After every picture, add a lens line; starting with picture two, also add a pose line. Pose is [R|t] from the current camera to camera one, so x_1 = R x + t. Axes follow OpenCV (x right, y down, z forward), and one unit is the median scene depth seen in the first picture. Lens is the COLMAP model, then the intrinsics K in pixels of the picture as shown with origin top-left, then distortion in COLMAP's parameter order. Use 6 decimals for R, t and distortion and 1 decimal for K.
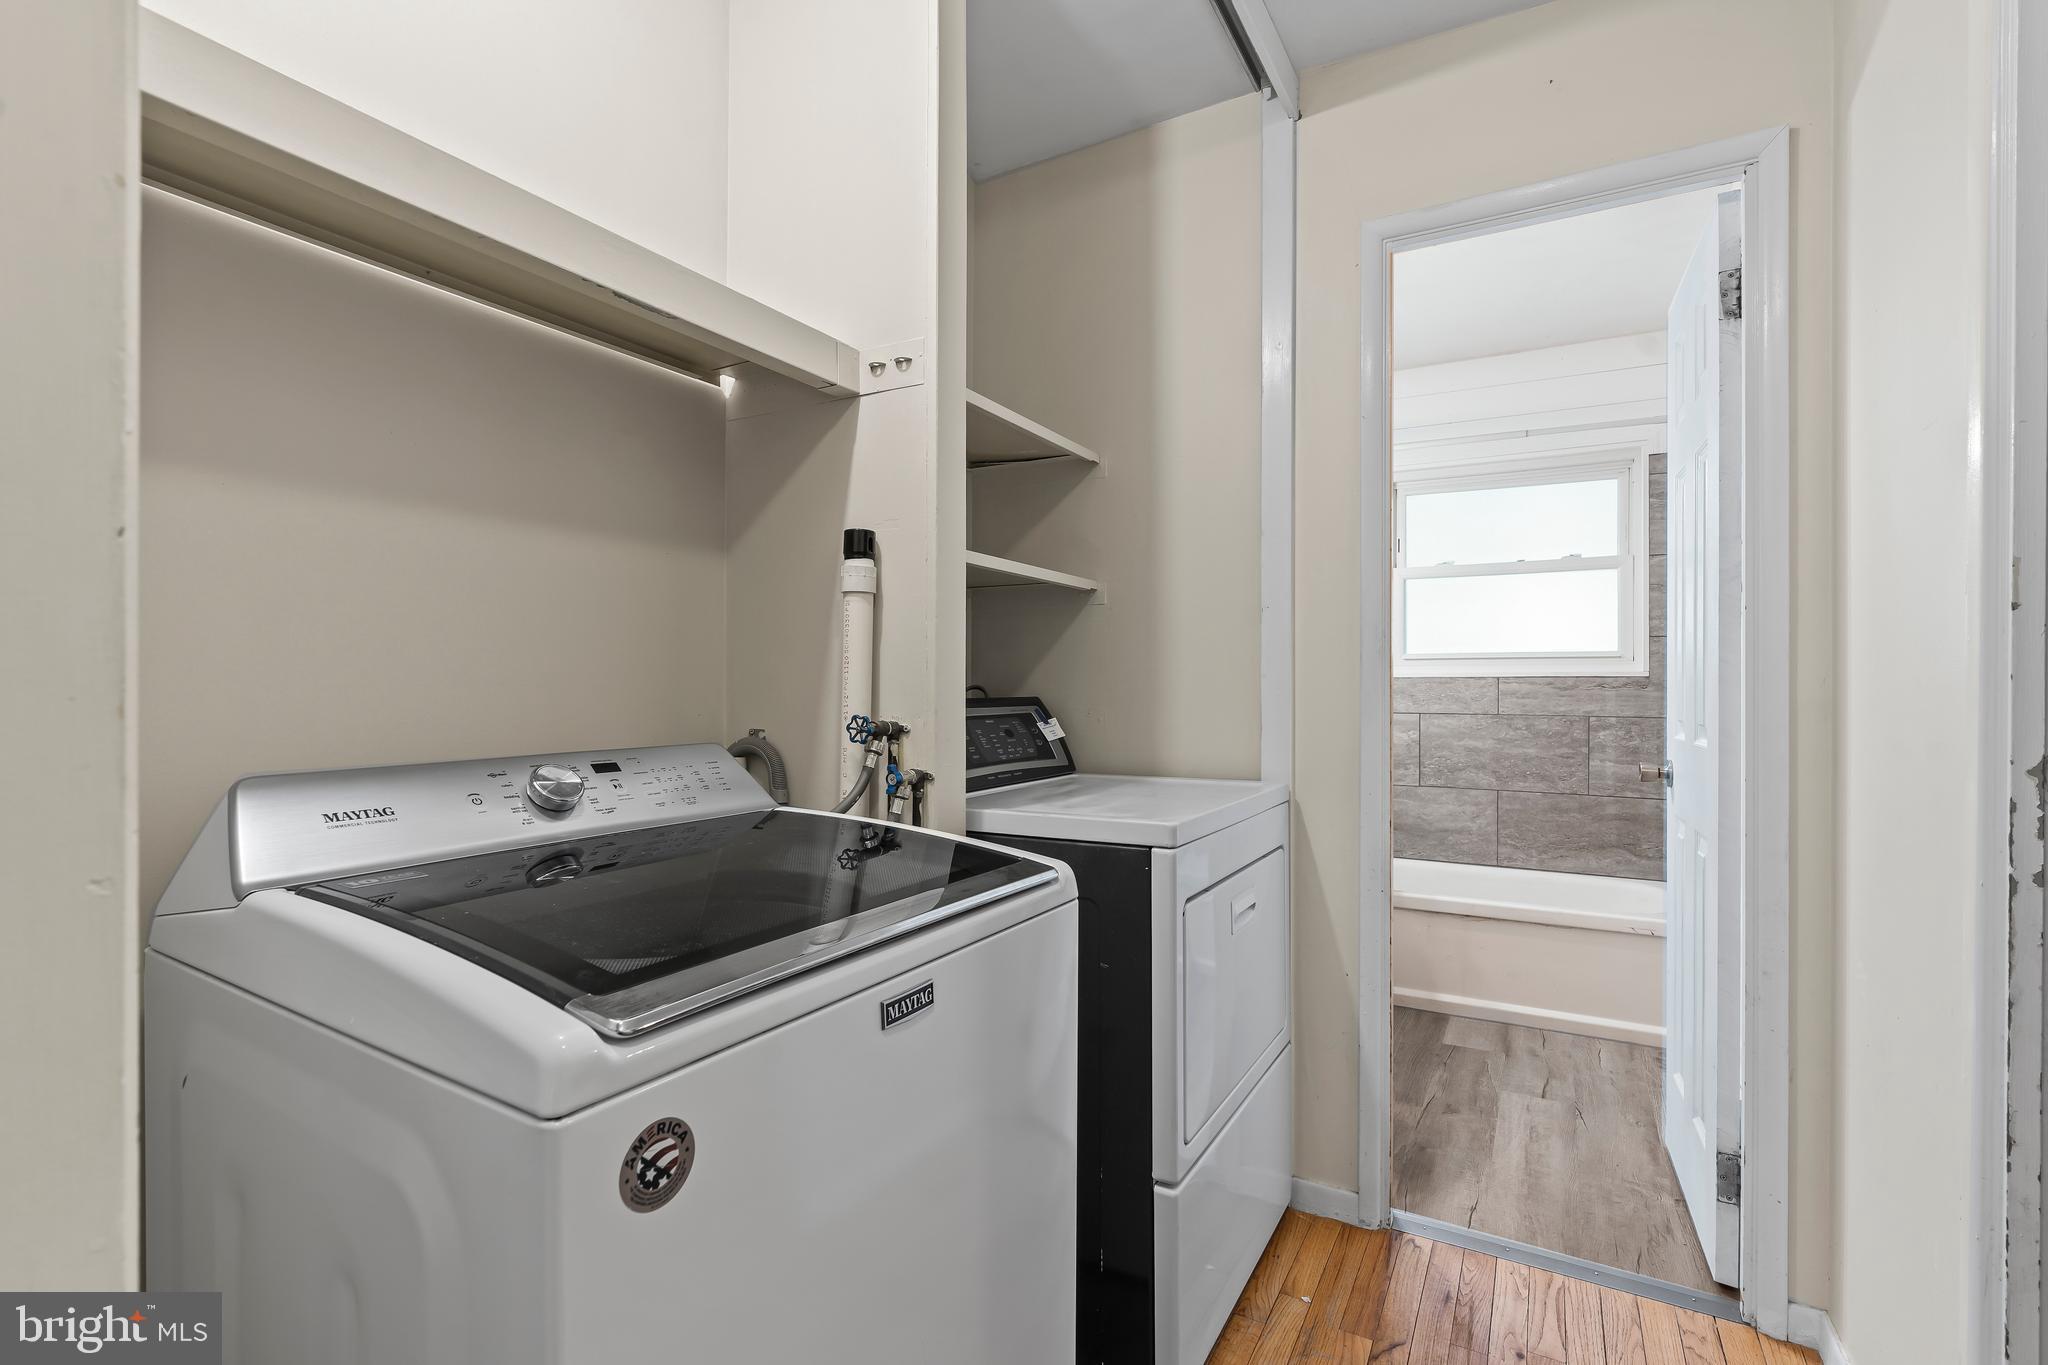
lens RADIAL K [[932.3, 0, 1024.0], [0, 932.3, 682.5], [0, 0, 1]] dist [-0.000272, -0.000359]
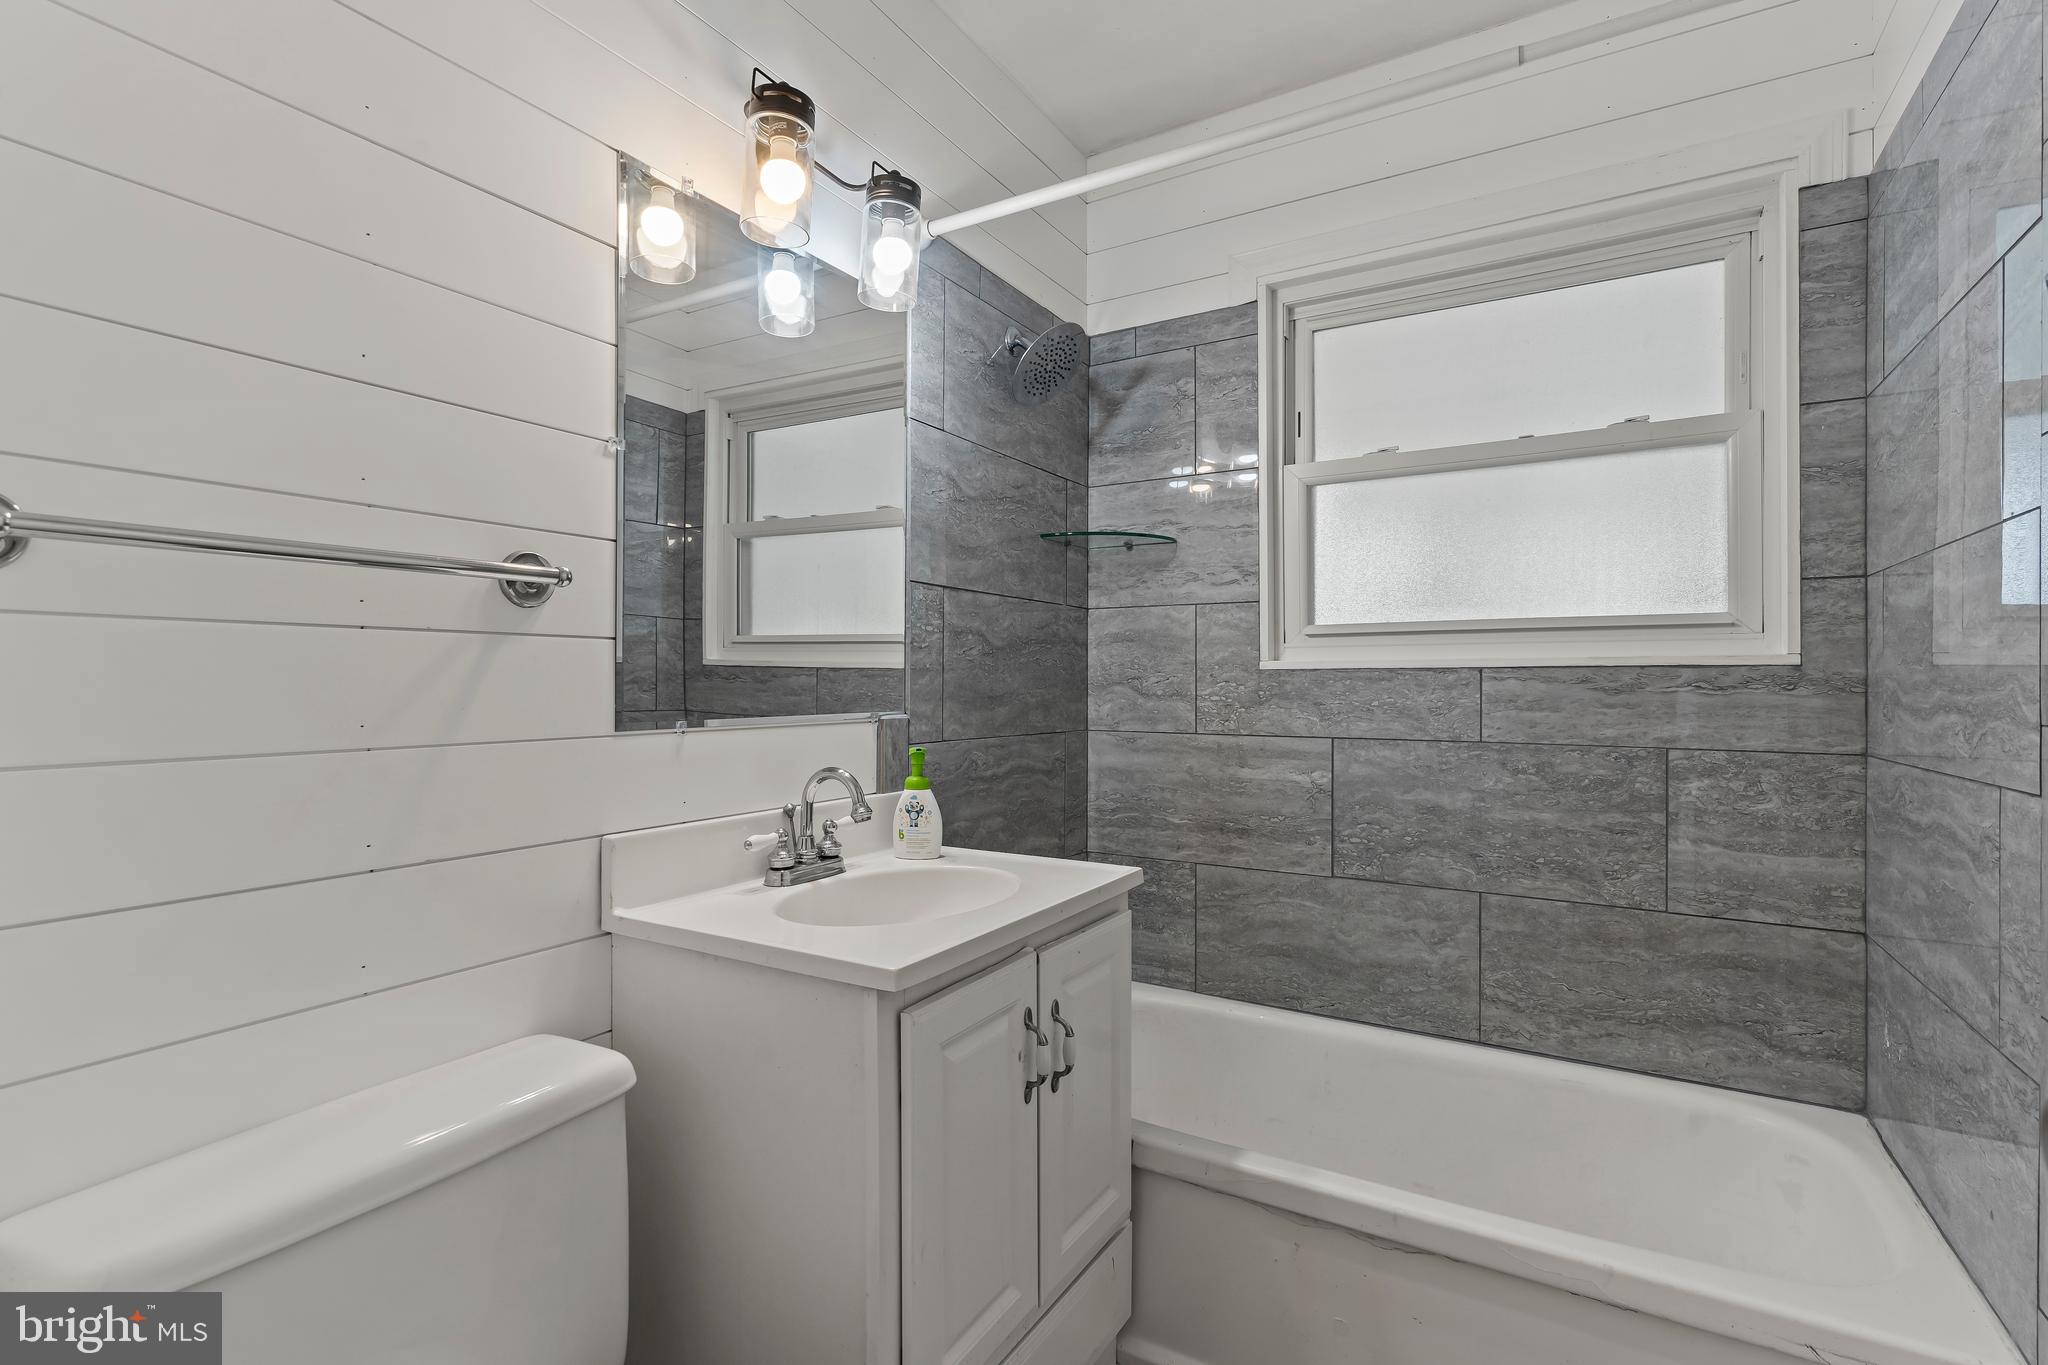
lens RADIAL K [[932.3, 0, 1024.0], [0, 932.3, 682.5], [0, 0, 1]] dist [-0.000272, -0.000359]
pose [[0.999695, -0.002890, -0.024528, 0.285454], [0.002932, 0.999994, 0.001639, 0.000512], [0.024523, -0.001710, 0.999698, 0.510044]]
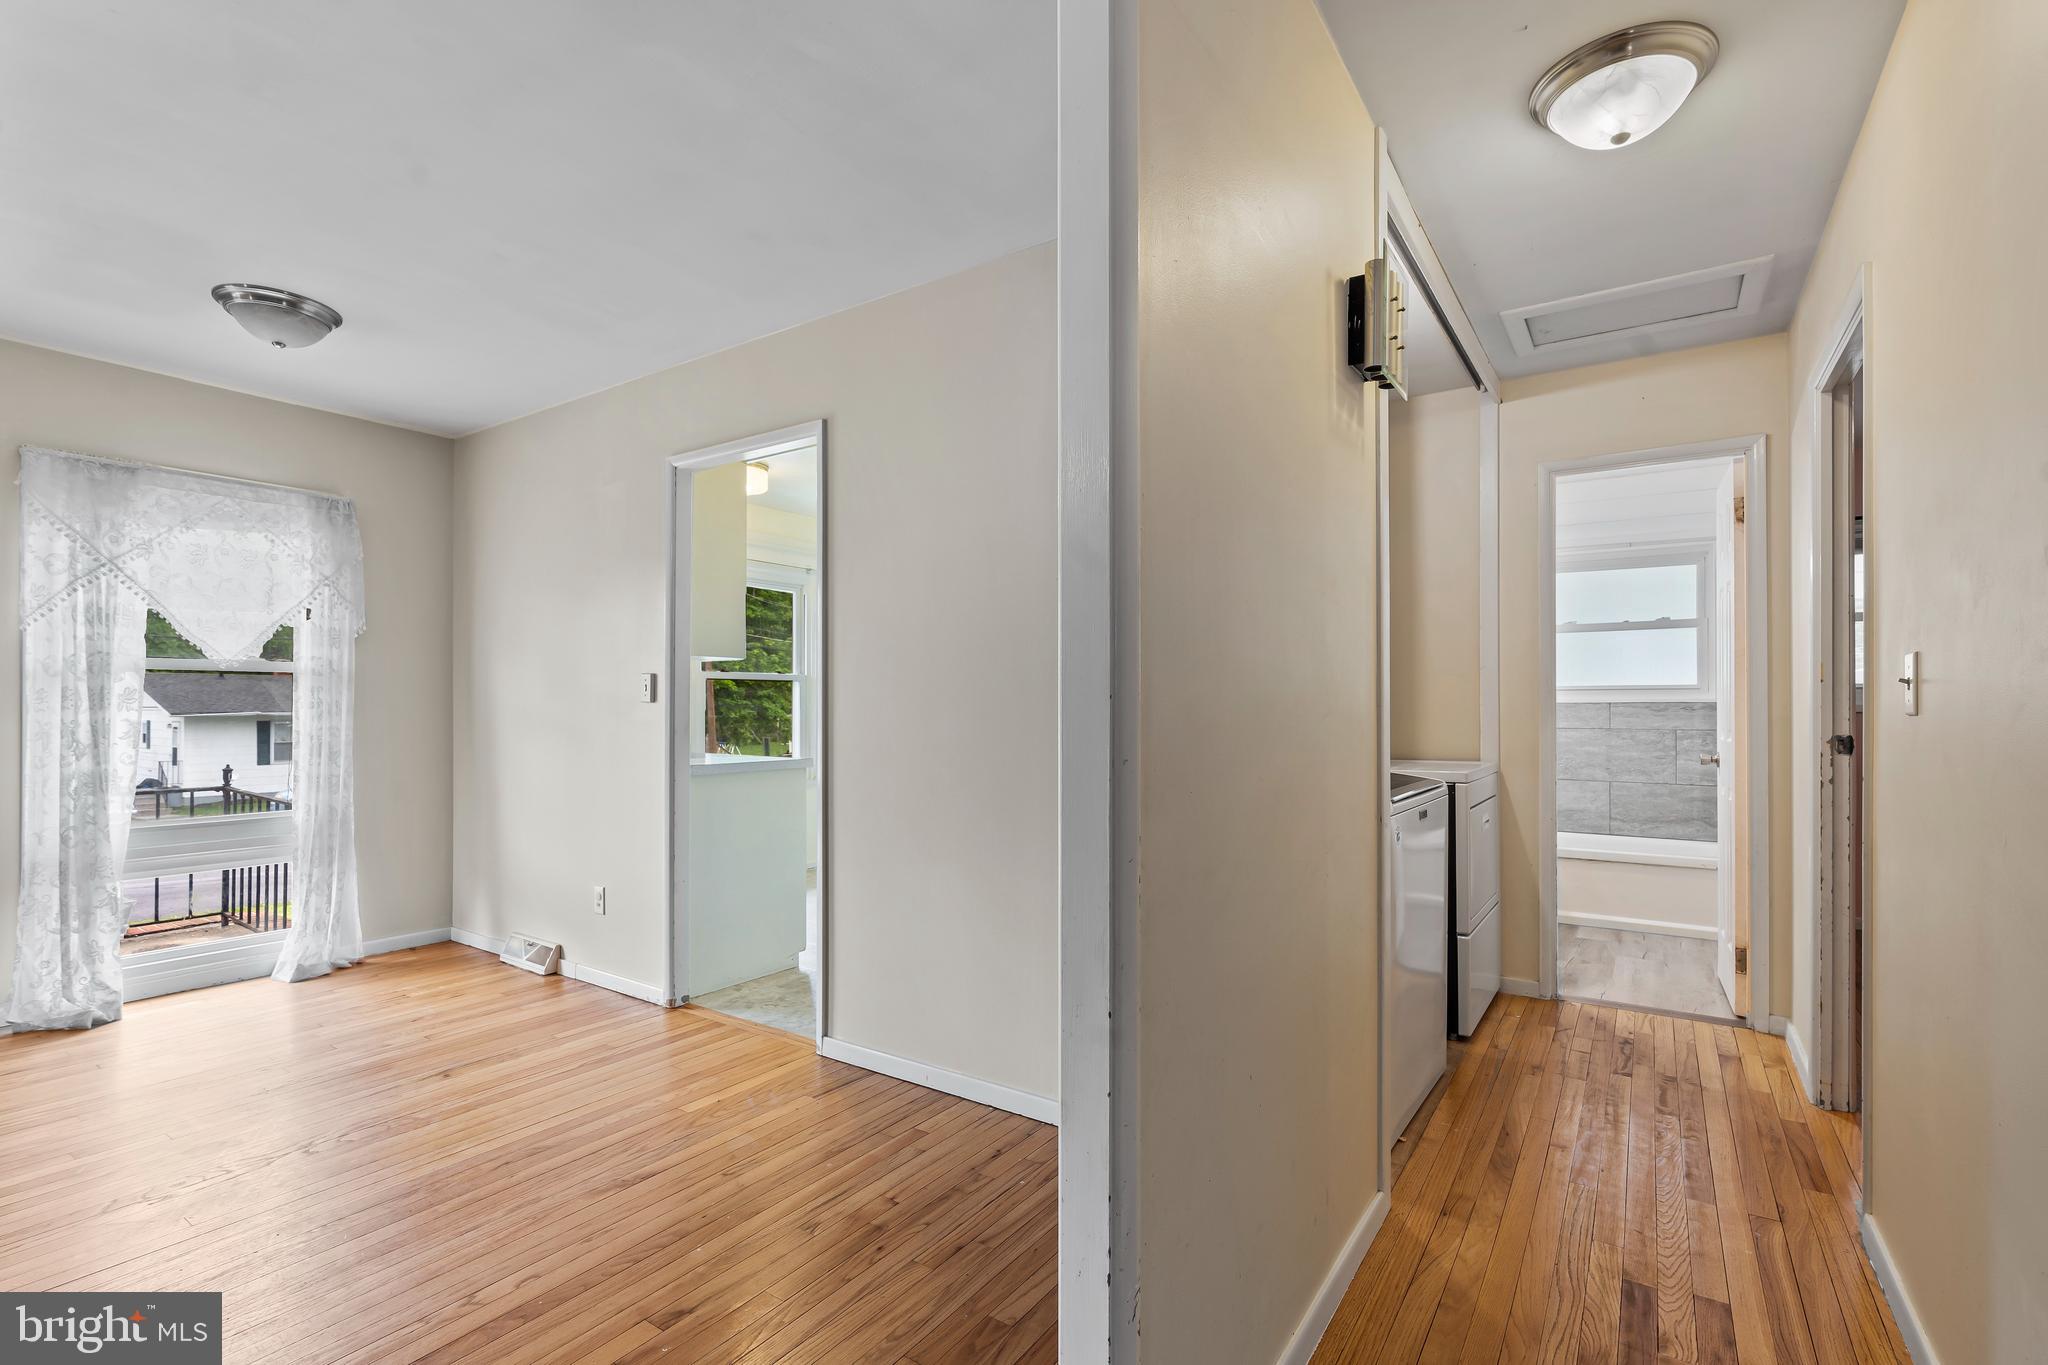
lens RADIAL K [[929.1, 0, 1025.1], [0, 929.1, 698.3], [0, 0, 1]] dist [0.000407, 0.000397]
pose [[0.996641, -0.003023, -0.081843, -0.279867], [0.002493, 0.999975, -0.006574, -0.005364], [0.081861, 0.006348, 0.996624, -0.515200]]
